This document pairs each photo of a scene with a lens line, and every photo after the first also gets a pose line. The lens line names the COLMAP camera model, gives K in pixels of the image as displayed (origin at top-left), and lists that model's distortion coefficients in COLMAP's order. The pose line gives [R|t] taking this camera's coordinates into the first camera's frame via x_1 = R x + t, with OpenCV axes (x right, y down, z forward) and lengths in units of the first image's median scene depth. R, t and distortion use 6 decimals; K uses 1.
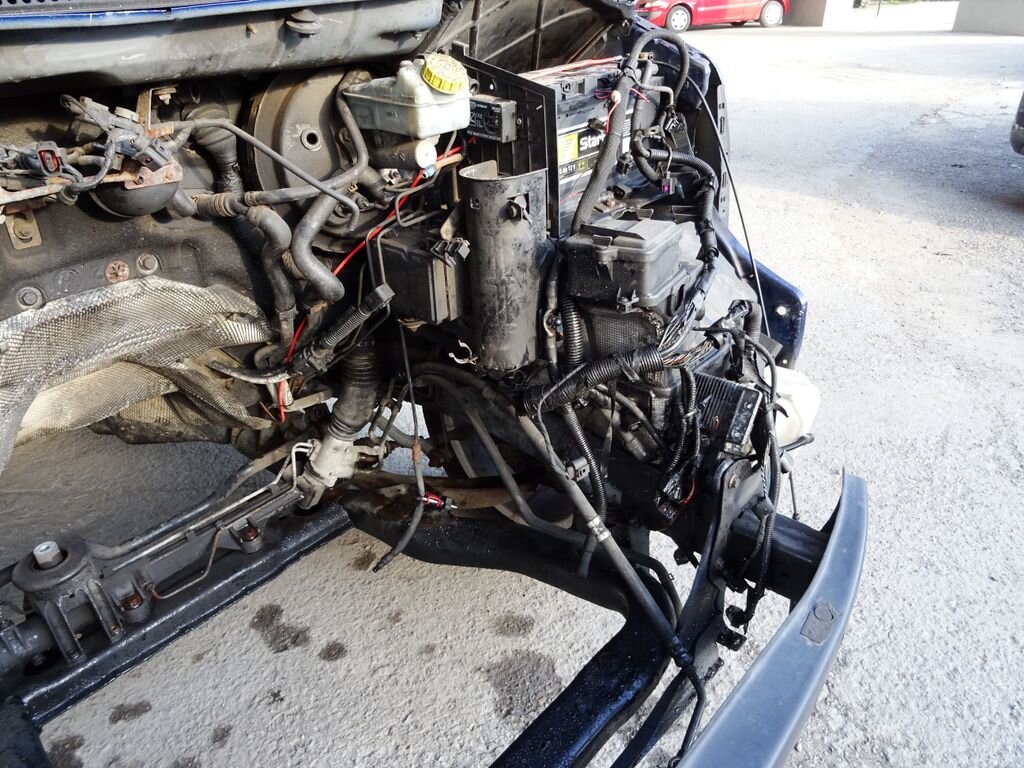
lens RADIAL K [[736.3, 0, 512.0], [0, 736.3, 384.0], [0, 0, 1]] dist [-0.001474, 0.002134]
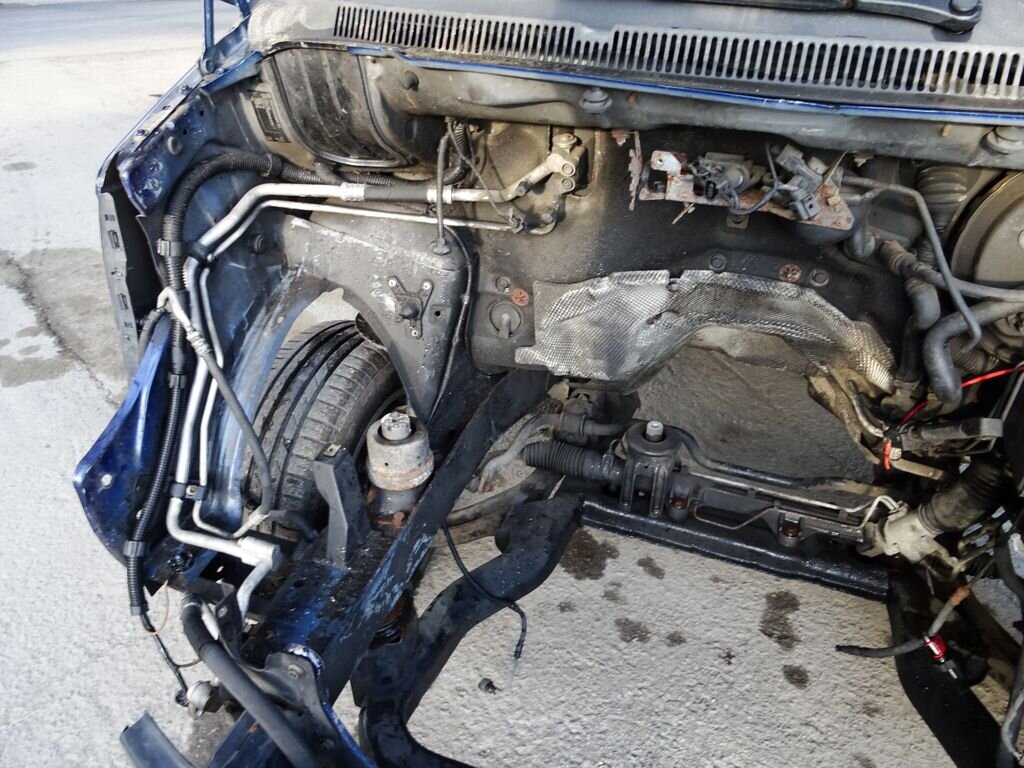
lens RADIAL K [[736.3, 0, 512.0], [0, 736.3, 384.0], [0, 0, 1]] dist [-0.001474, 0.002134]
pose [[0.364521, 0.550372, -0.751143, 0.171843], [-0.477429, 0.803016, 0.356689, -0.146960], [0.799491, 0.228597, 0.555480, 0.047892]]
